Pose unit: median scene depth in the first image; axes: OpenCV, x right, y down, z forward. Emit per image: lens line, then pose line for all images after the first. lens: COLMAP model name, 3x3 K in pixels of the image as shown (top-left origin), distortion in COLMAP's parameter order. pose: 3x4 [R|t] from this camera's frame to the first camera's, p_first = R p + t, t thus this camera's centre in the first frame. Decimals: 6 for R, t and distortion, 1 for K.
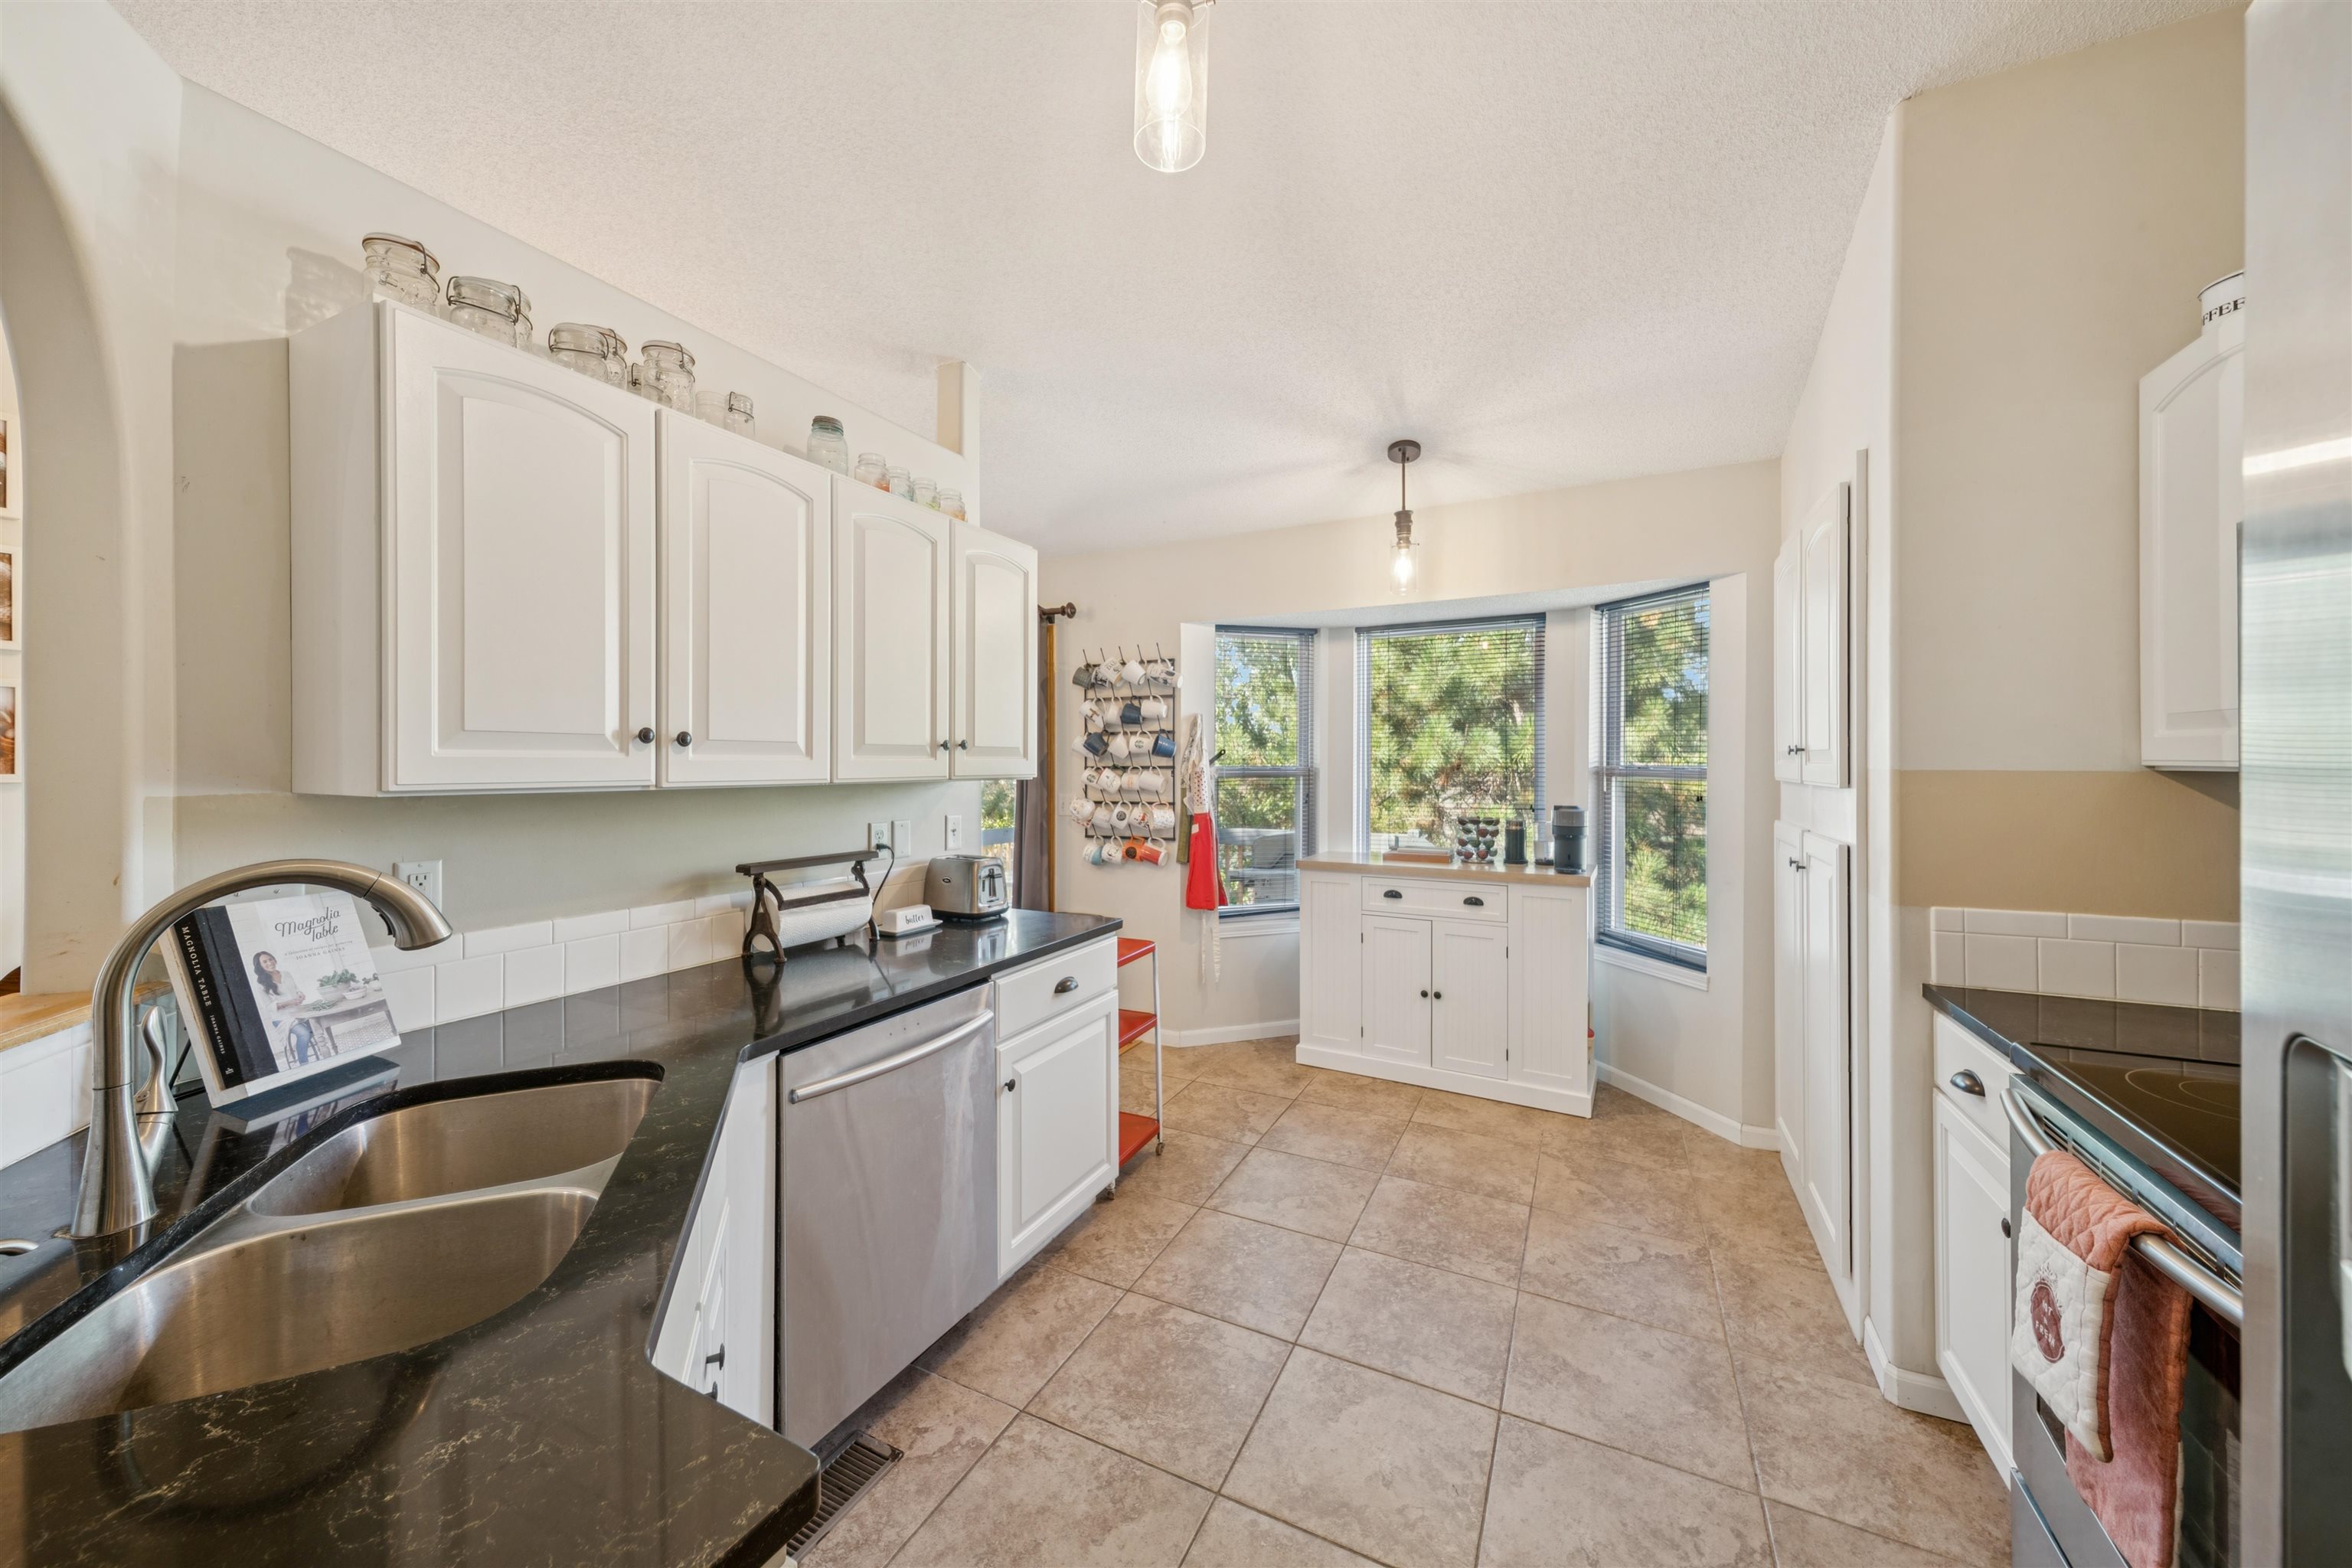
lens RADIAL K [[859.9, 0, 1169.1], [0, 859.9, 772.6], [0, 0, 1]] dist [0.000637, -0.000023]
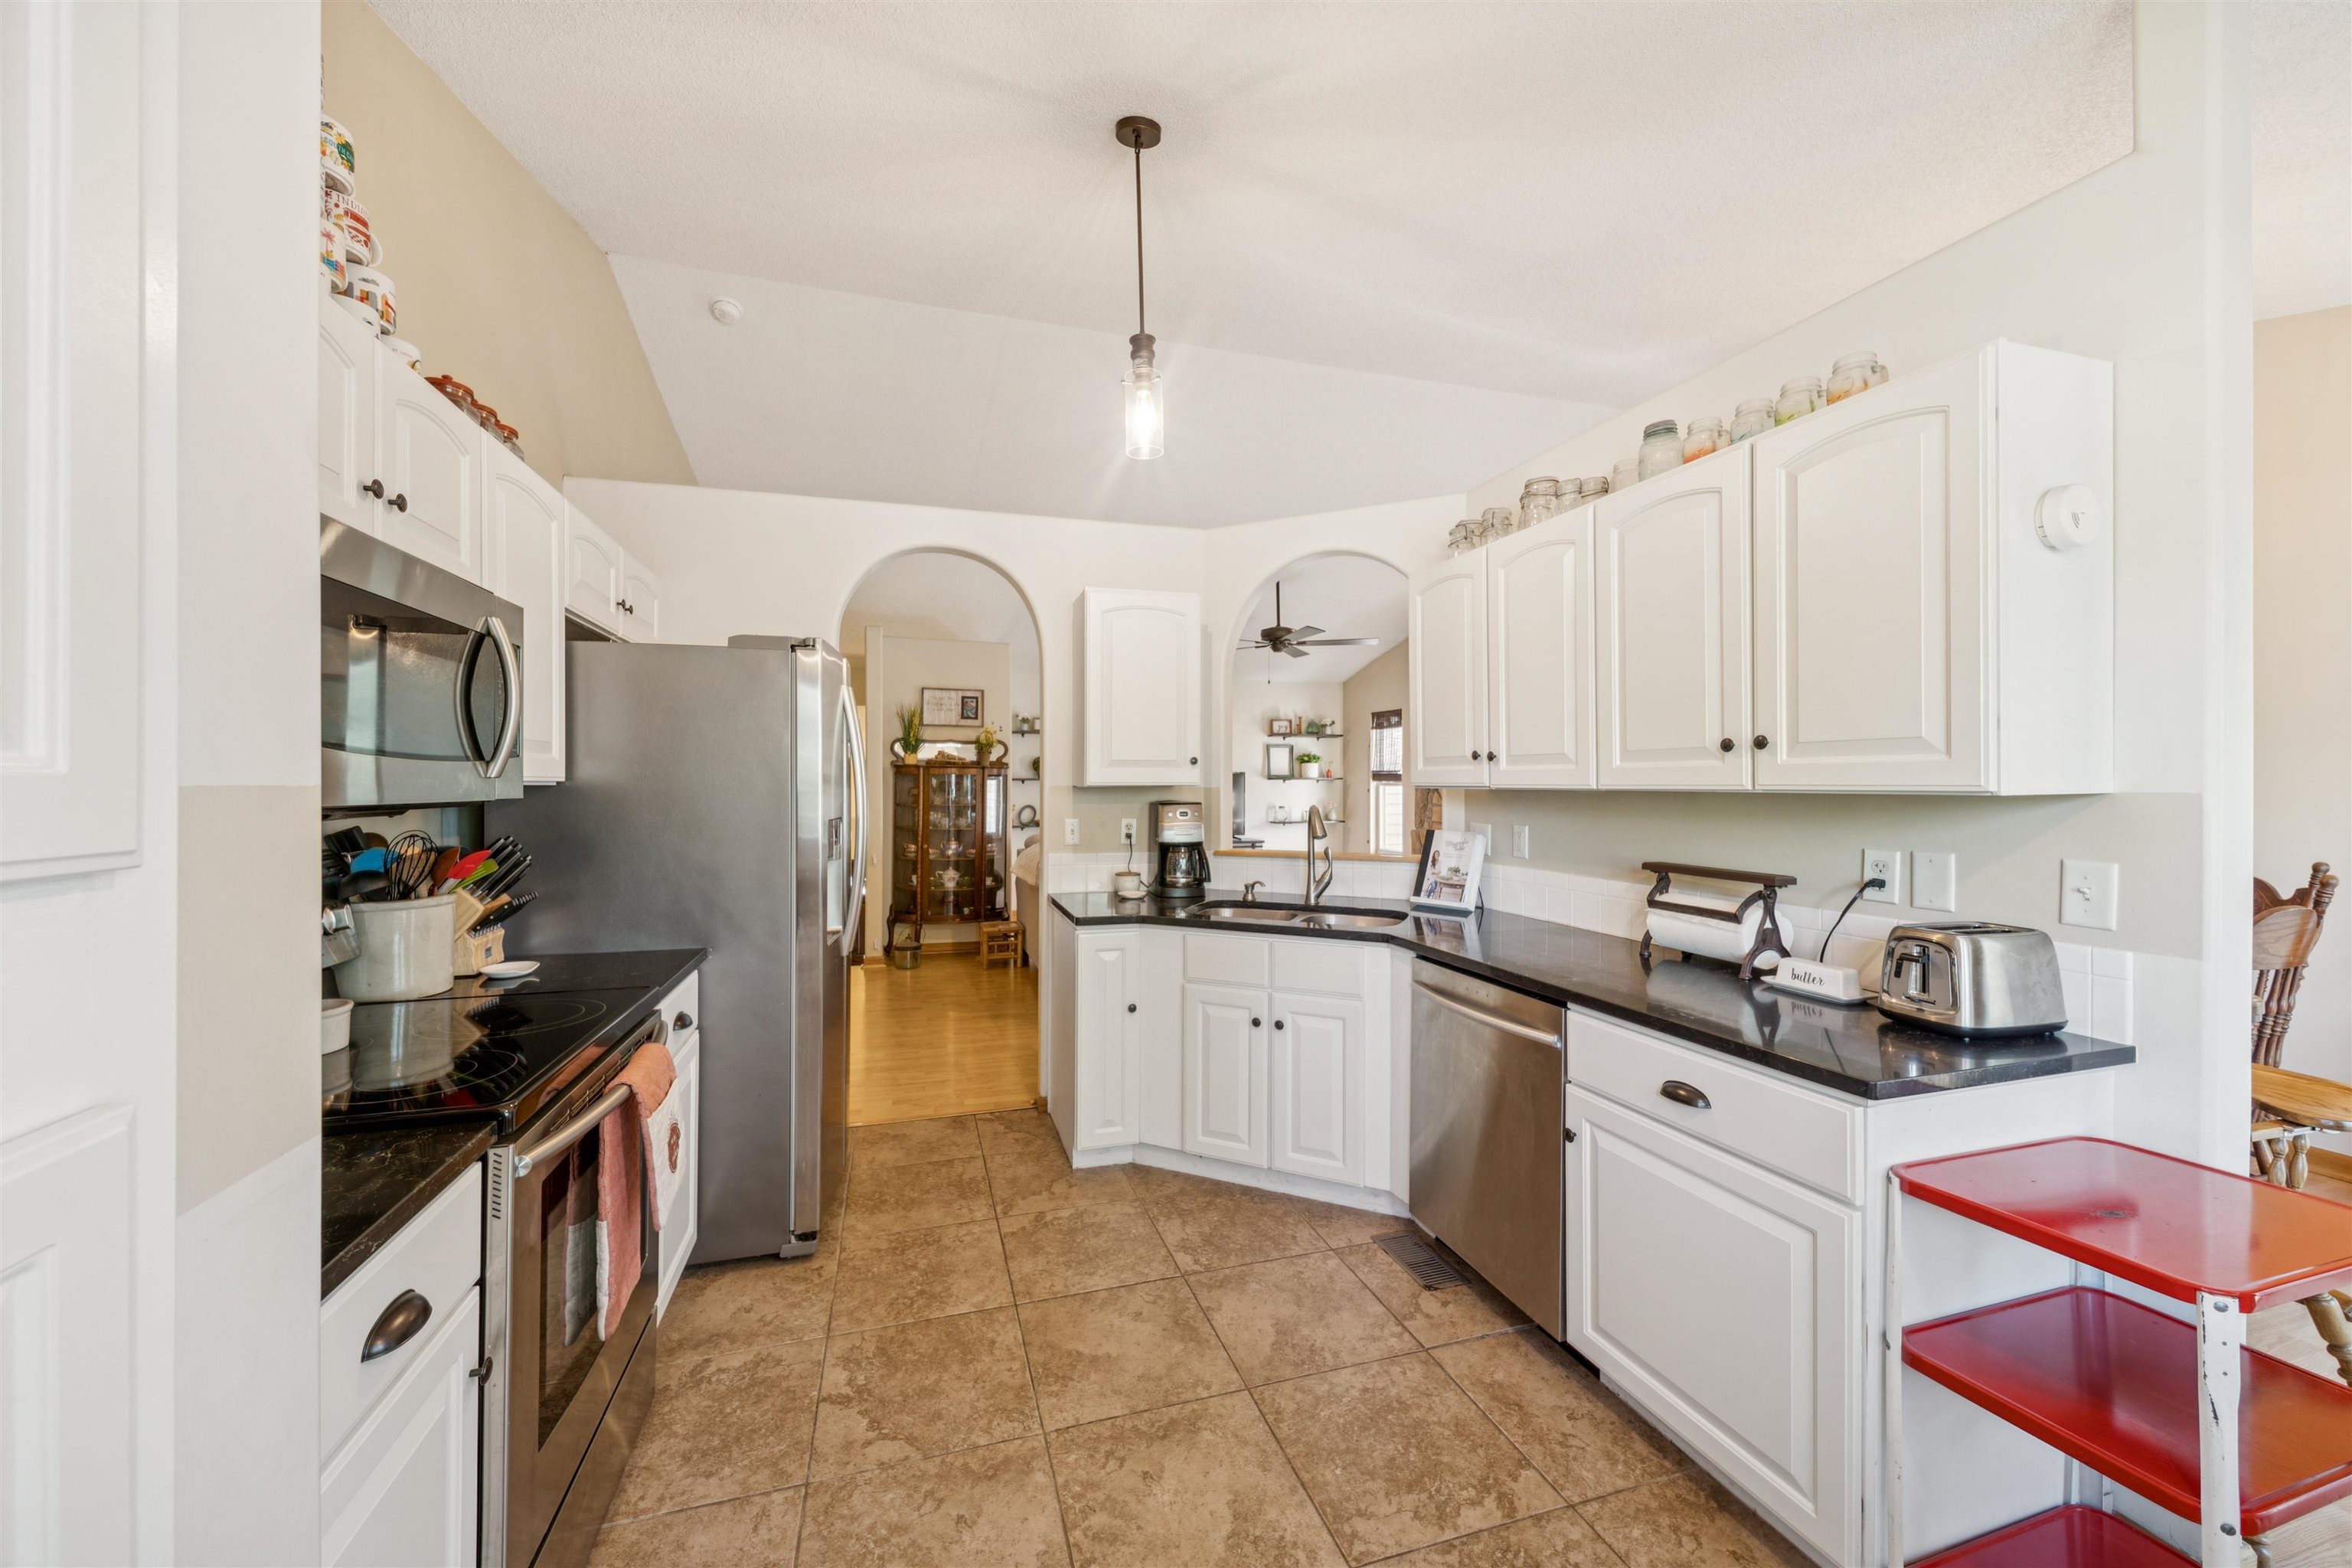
lens RADIAL K [[859.9, 0, 1169.1], [0, 859.9, 772.6], [0, 0, 1]] dist [0.000637, -0.000023]
pose [[-0.722714, 0.001313, -0.691146, 0.748549], [0.002281, 0.999997, -0.000486, -0.009732], [0.691144, -0.001928, -0.722715, 1.399960]]
